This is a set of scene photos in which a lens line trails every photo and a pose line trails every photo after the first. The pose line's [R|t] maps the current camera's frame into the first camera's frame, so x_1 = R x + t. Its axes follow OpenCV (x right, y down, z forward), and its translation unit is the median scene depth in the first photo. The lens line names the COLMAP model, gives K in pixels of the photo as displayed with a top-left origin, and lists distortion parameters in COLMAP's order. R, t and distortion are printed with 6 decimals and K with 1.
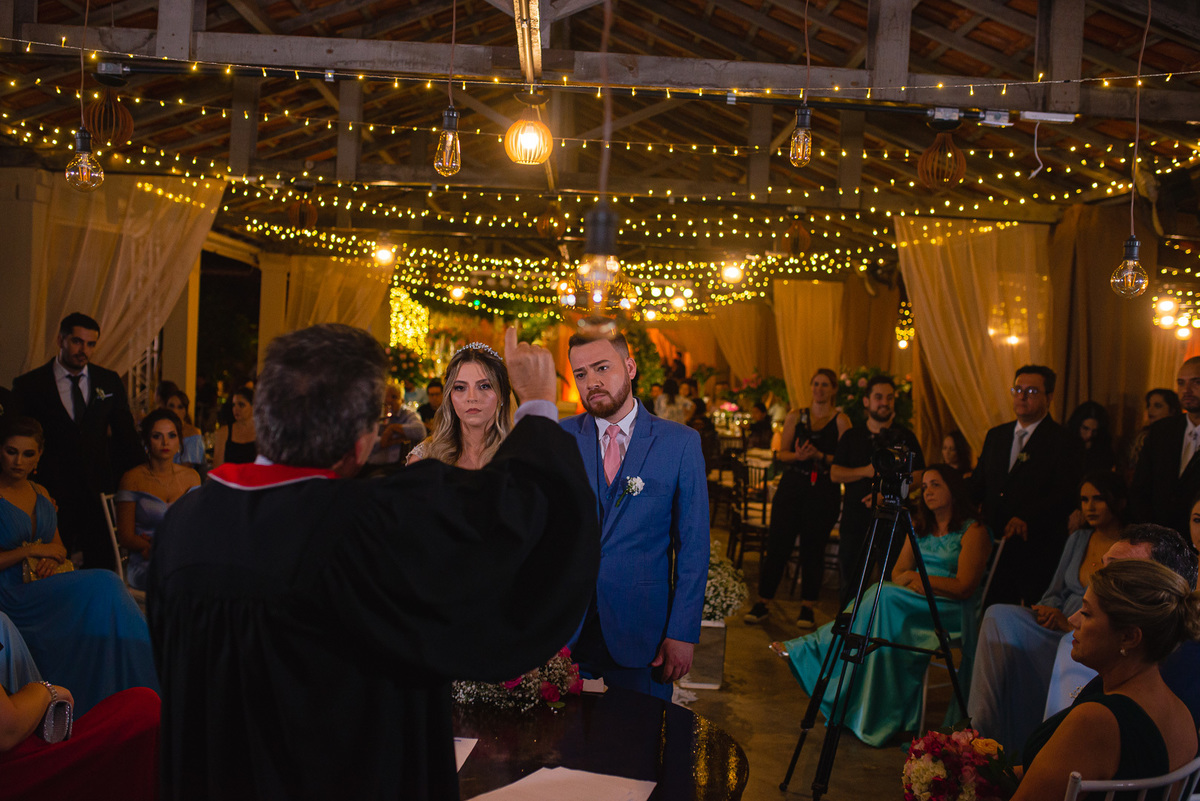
lens RADIAL K [[1147.9, 0, 600.0], [0, 1147.9, 400.5], [0, 0, 1]] dist [-0.063824, 0.100366]
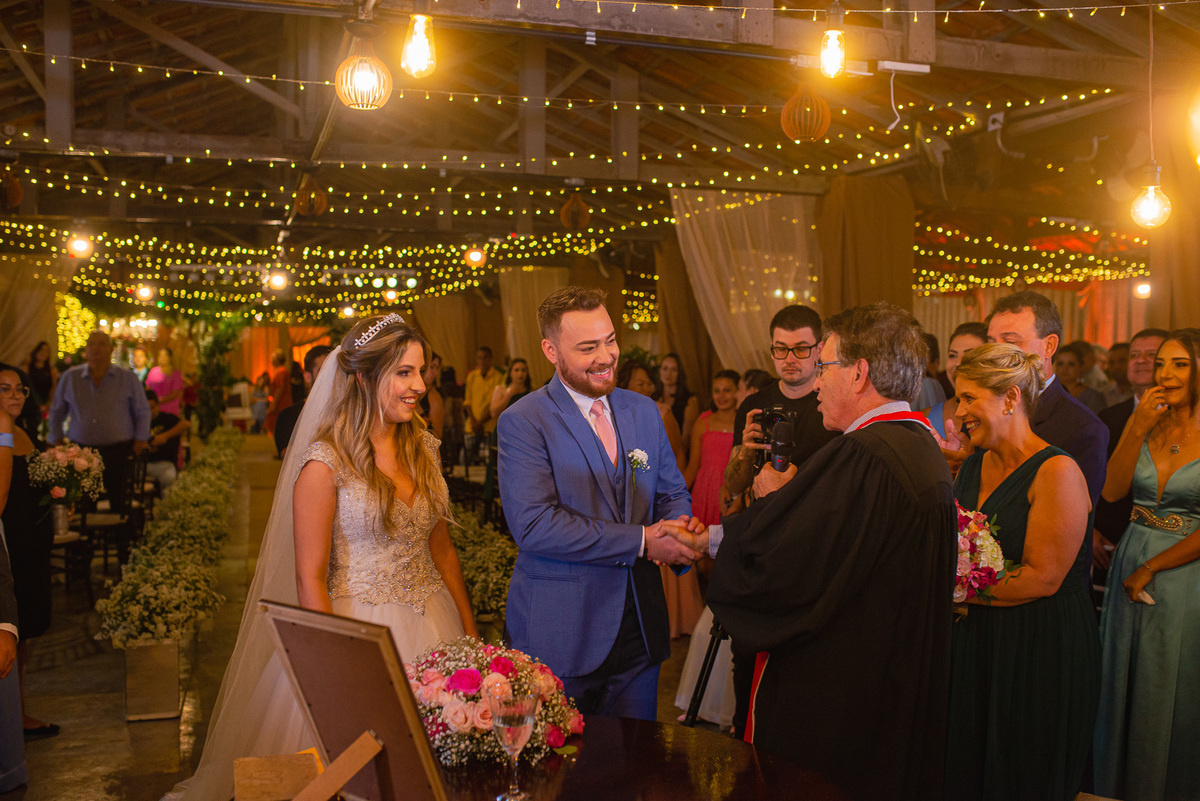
lens RADIAL K [[1147.9, 0, 600.0], [0, 1147.9, 400.5], [0, 0, 1]] dist [-0.063824, 0.100366]
pose [[0.957817, -0.057032, 0.281664, -0.085362], [0.056593, 0.998350, 0.009700, 0.005758], [-0.281753, 0.006650, 0.959464, 0.085486]]
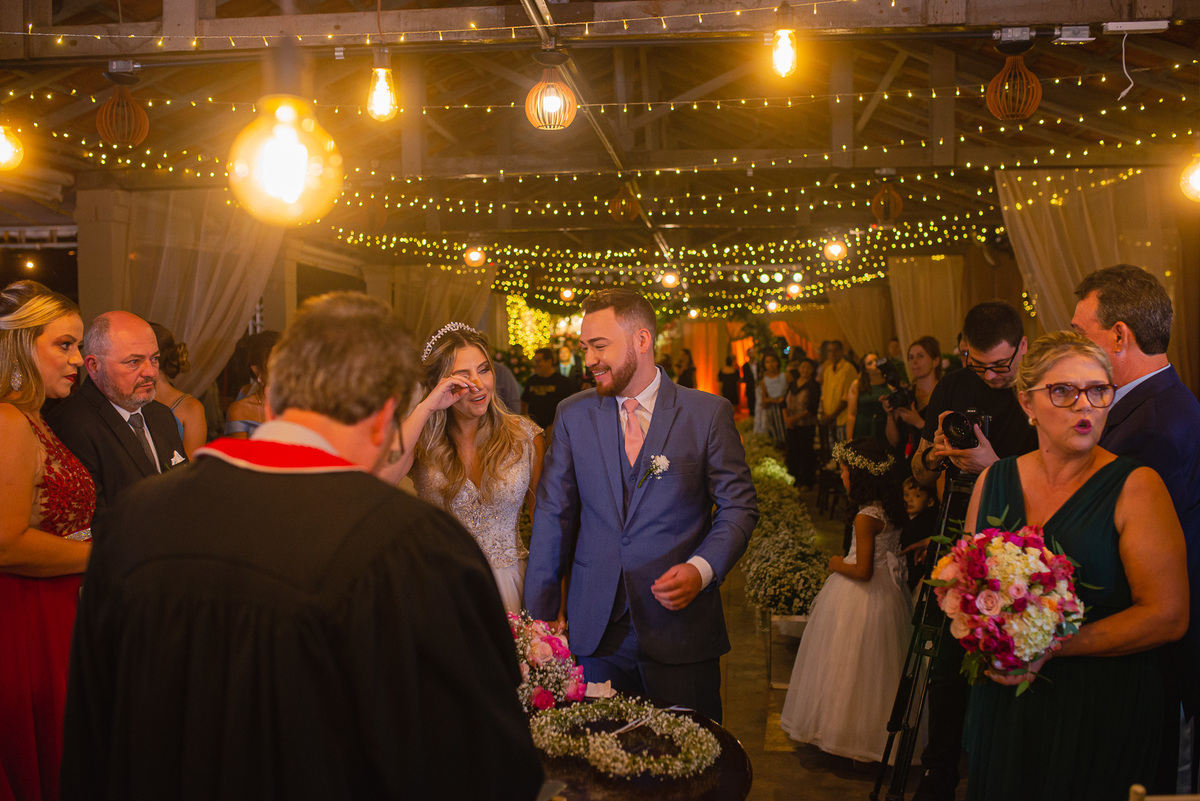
lens RADIAL K [[1147.9, 0, 600.0], [0, 1147.9, 400.5], [0, 0, 1]] dist [-0.063824, 0.100366]
pose [[0.990874, -0.053638, -0.123658, 0.046458], [0.053236, 0.998560, -0.006556, 0.012666], [0.123831, -0.000087, 0.992303, 0.049125]]
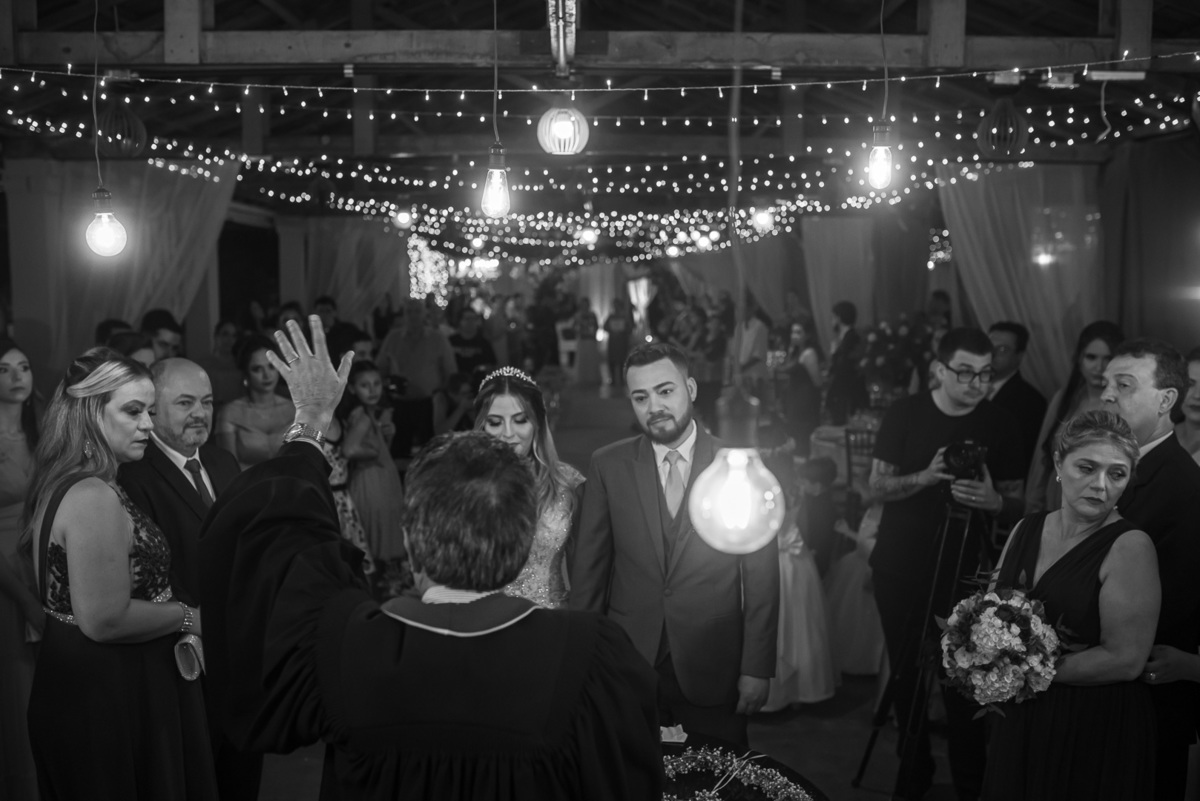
lens RADIAL K [[1151.9, 0, 600.0], [0, 1151.9, 400.5], [0, 0, 1]] dist [-0.068145, 0.111703]
pose [[0.998769, -0.045389, -0.020012, -0.013513], [0.046563, 0.996942, 0.062750, -0.036548], [0.017103, -0.063605, 0.997829, 0.024589]]
